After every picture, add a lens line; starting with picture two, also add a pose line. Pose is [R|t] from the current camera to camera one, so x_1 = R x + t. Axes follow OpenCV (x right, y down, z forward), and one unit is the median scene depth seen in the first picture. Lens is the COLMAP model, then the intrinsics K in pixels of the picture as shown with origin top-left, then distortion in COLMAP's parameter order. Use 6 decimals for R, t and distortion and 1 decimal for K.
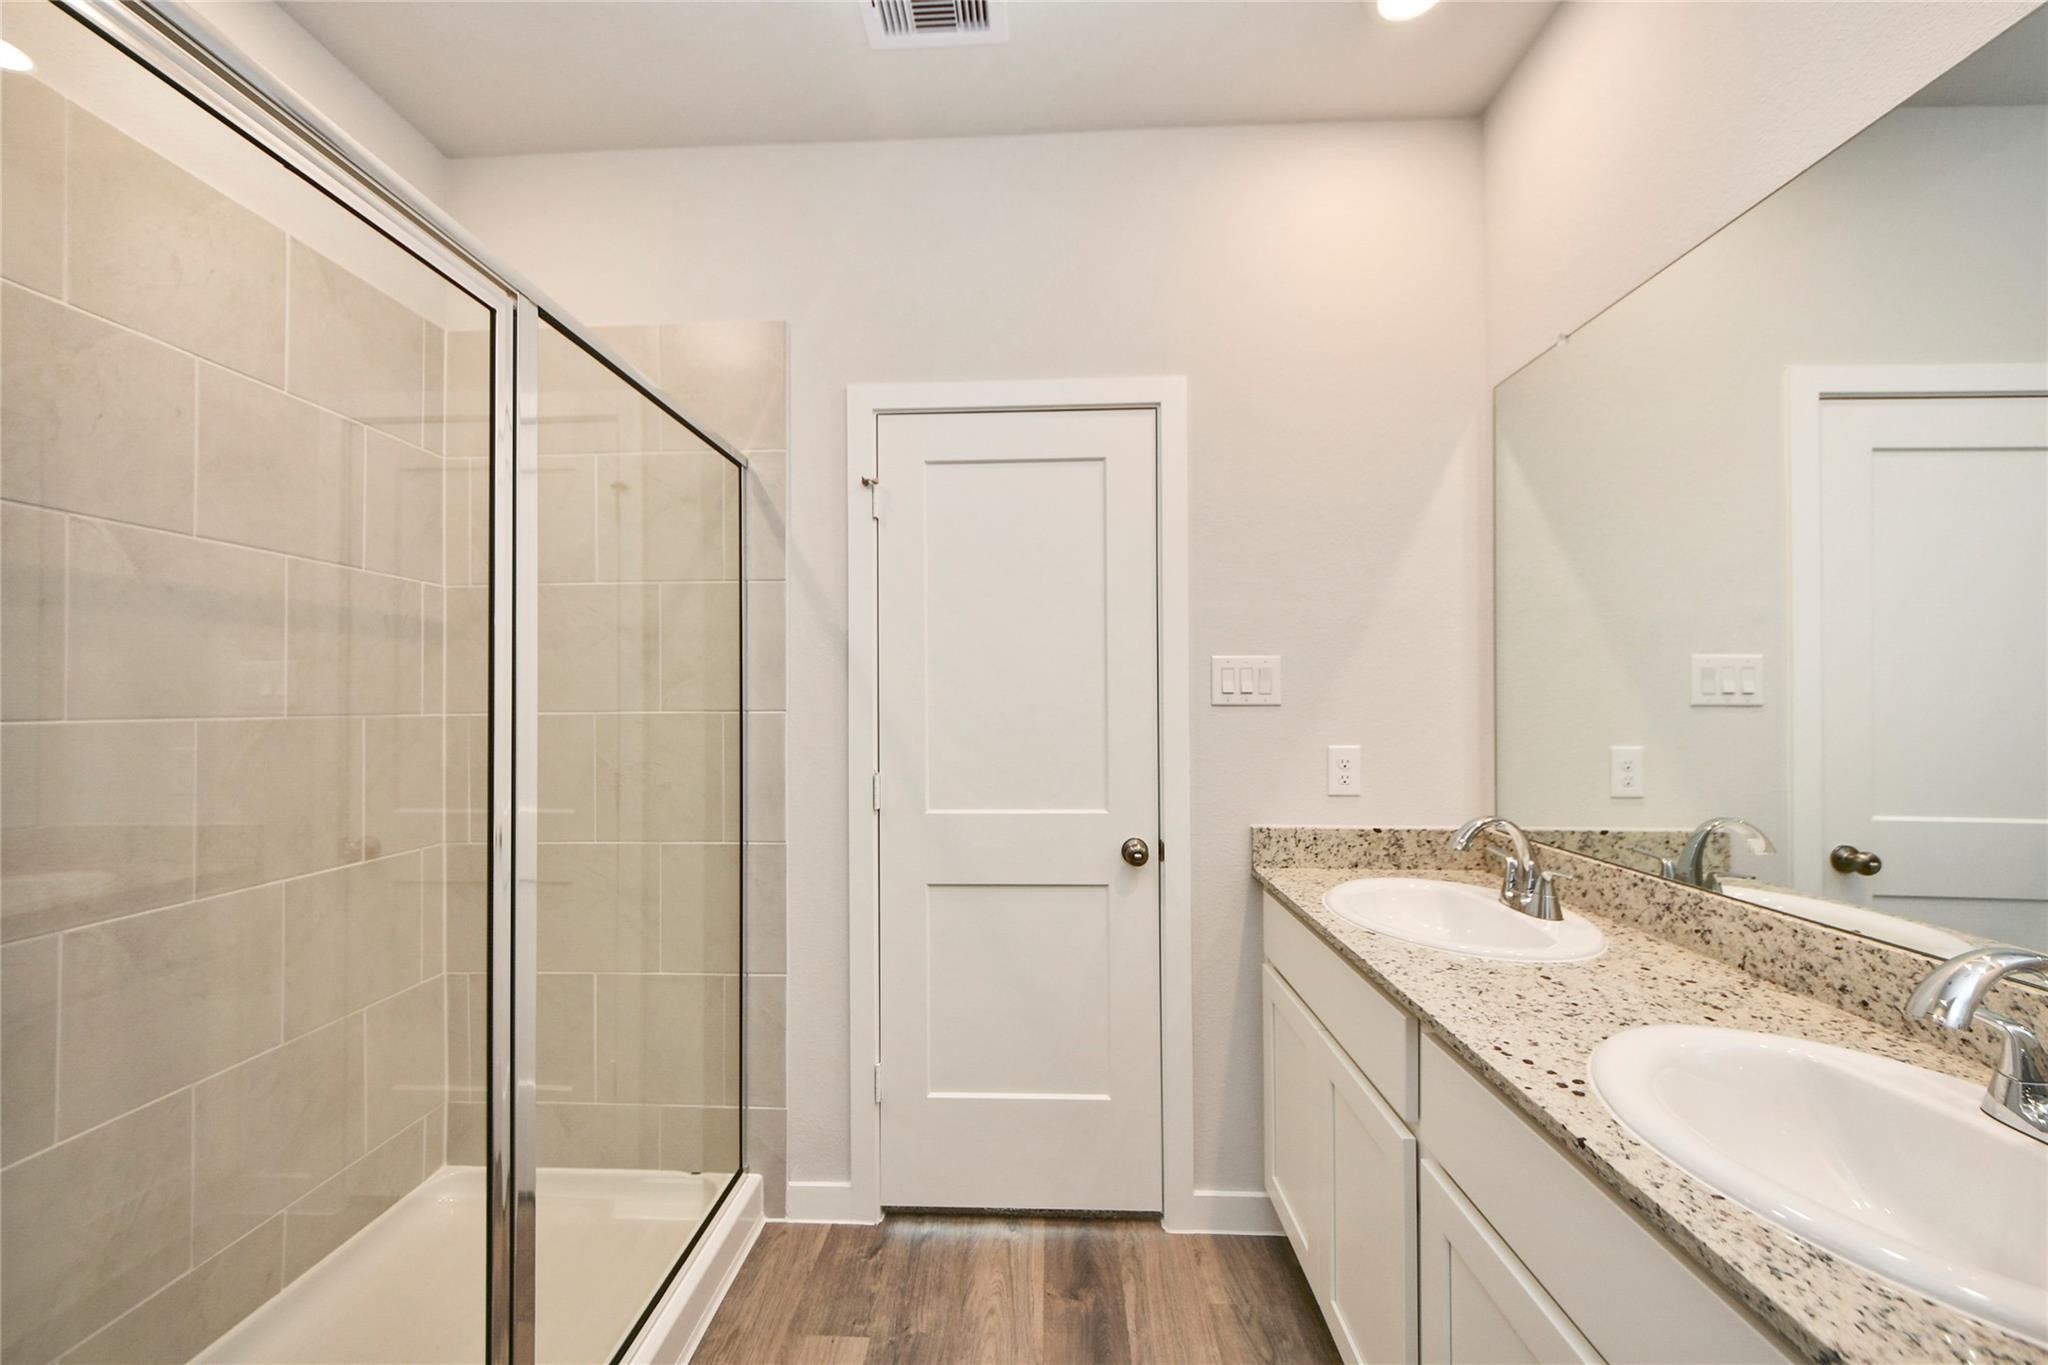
lens RADIAL K [[738.5, 0, 1017.4], [0, 738.5, 689.2], [0, 0, 1]] dist [0.020838, -0.006593]
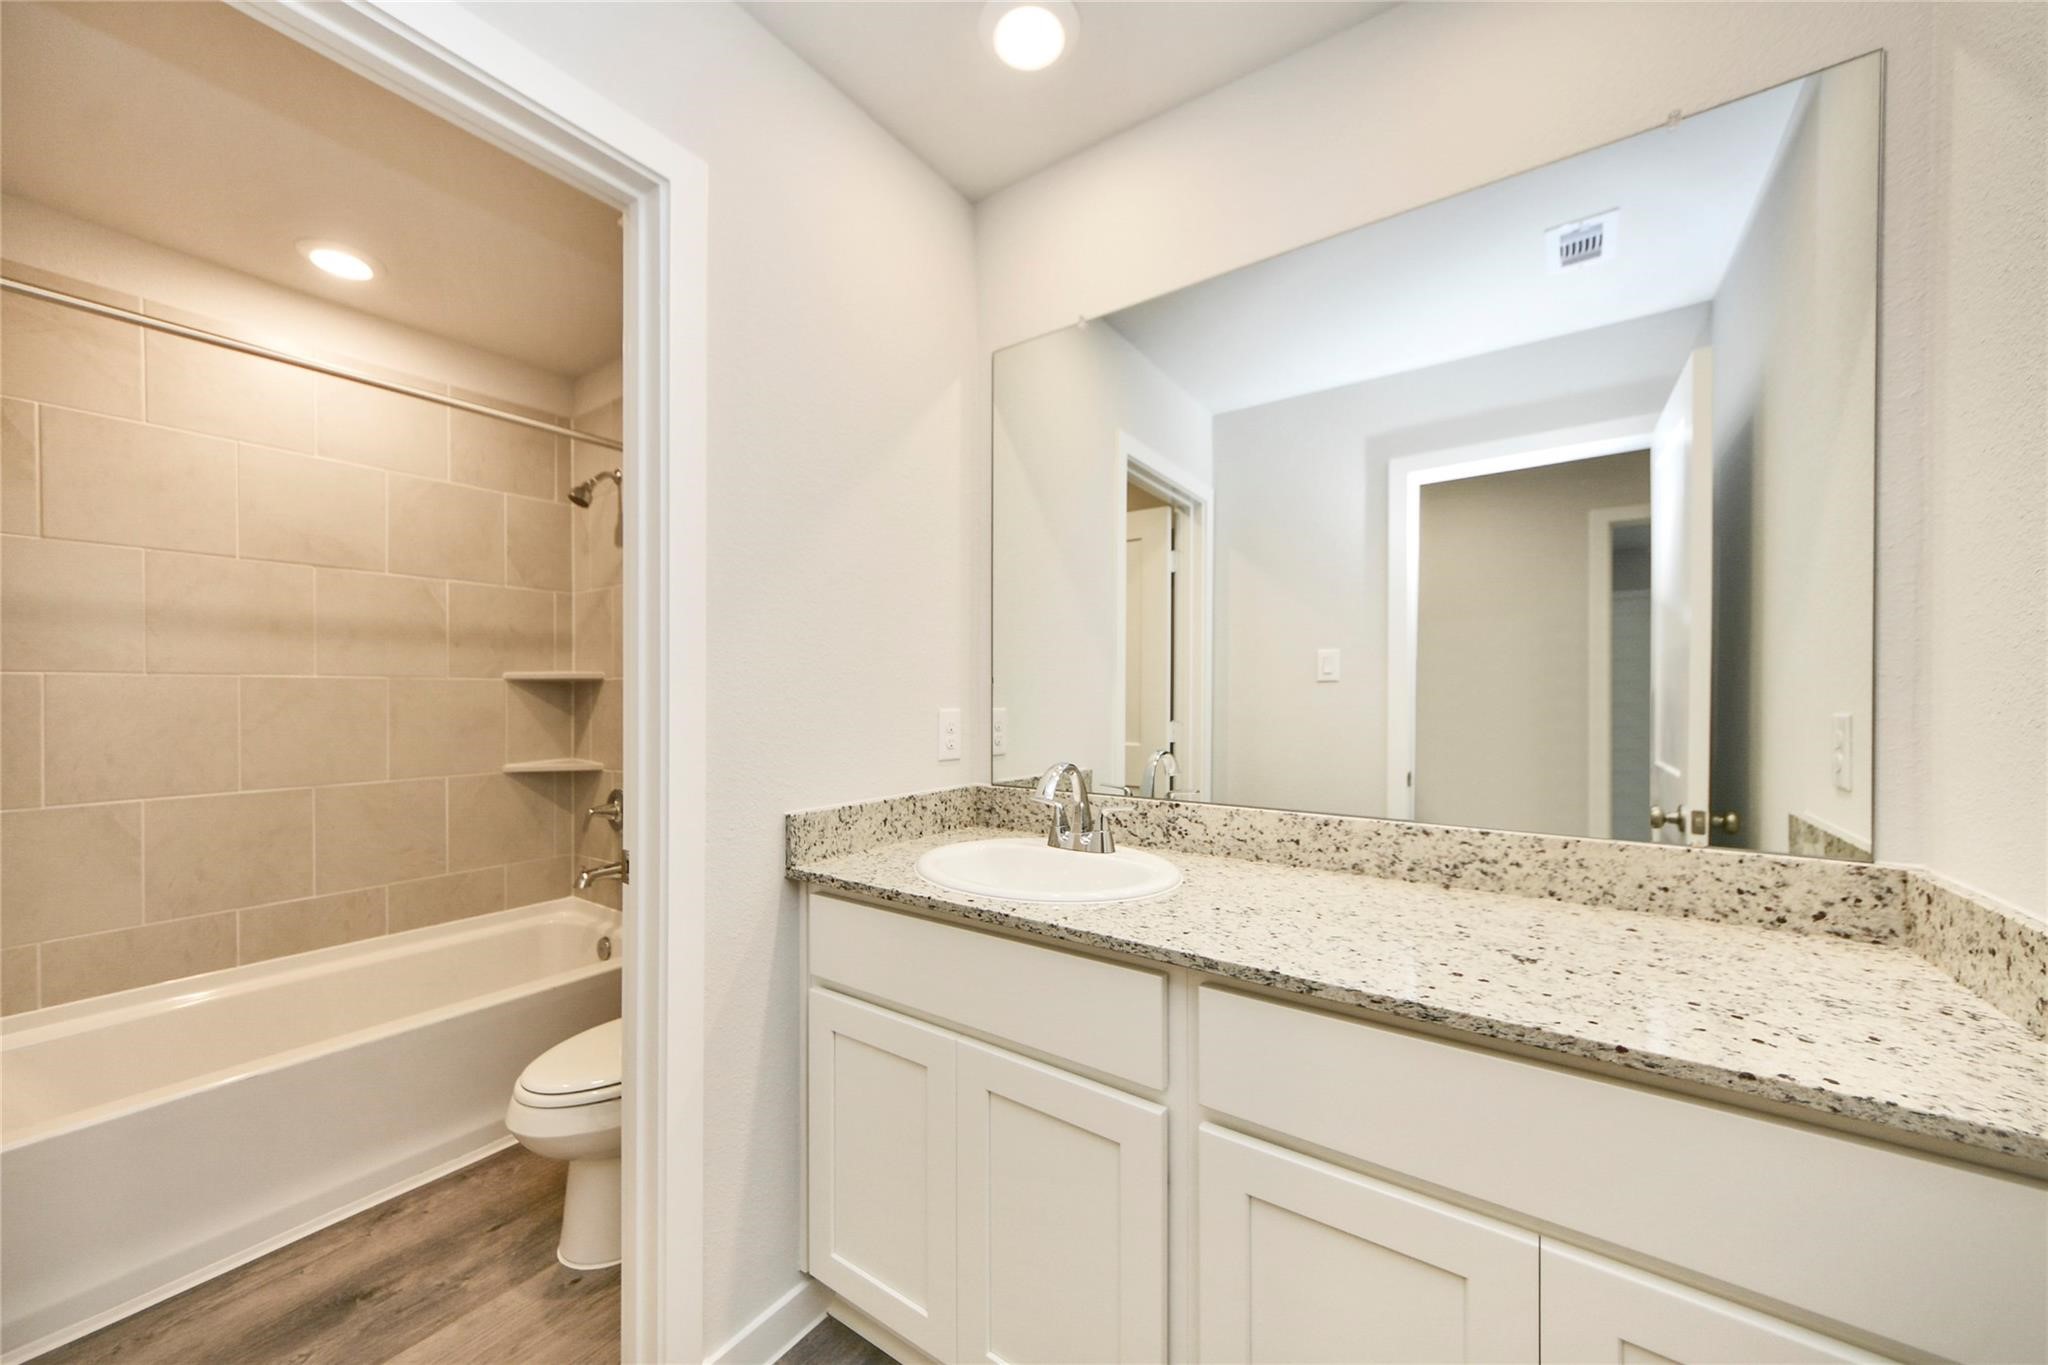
lens RADIAL K [[738.5, 0, 1017.4], [0, 738.5, 689.2], [0, 0, 1]] dist [0.020838, -0.006593]
pose [[0.541458, -0.001164, 0.840727, -0.204544], [-0.014716, 0.999833, 0.010862, 0.048311], [-0.840599, -0.018253, 0.541351, 0.406777]]
